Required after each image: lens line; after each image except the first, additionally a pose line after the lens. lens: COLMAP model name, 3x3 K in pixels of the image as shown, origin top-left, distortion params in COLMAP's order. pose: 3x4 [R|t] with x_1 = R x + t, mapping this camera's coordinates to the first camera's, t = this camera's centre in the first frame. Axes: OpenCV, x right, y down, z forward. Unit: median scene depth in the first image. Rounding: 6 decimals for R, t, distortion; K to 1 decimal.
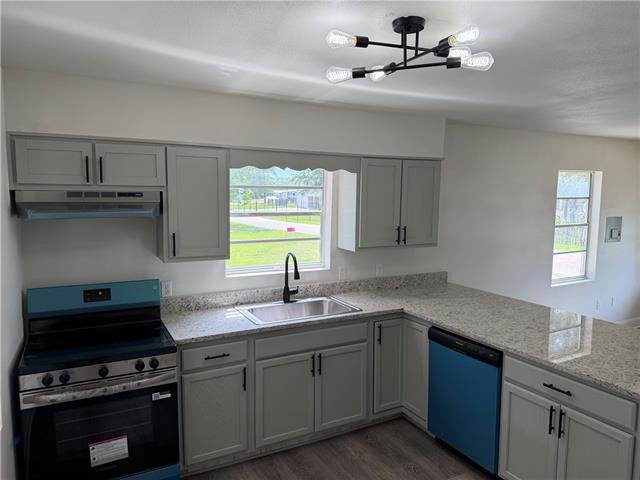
lens RADIAL K [[453.8, 0, 319.4], [0, 453.8, 238.5], [0, 0, 1]] dist [0.003590, -0.010702]
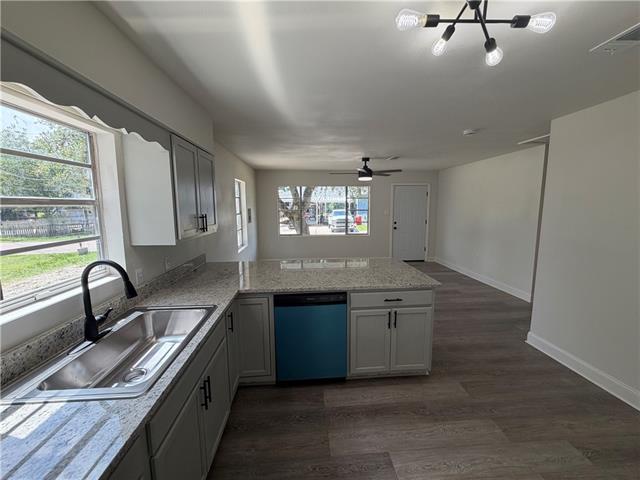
lens RADIAL K [[255.3, 0, 320.0], [0, 255.3, 240.9], [0, 0, 1]] dist [0.002562, -0.000025]
pose [[0.397111, -0.139925, 0.907041, -0.279289], [0.101095, 0.988964, 0.108303, -0.004316], [-0.912186, 0.048689, 0.406874, 0.614318]]
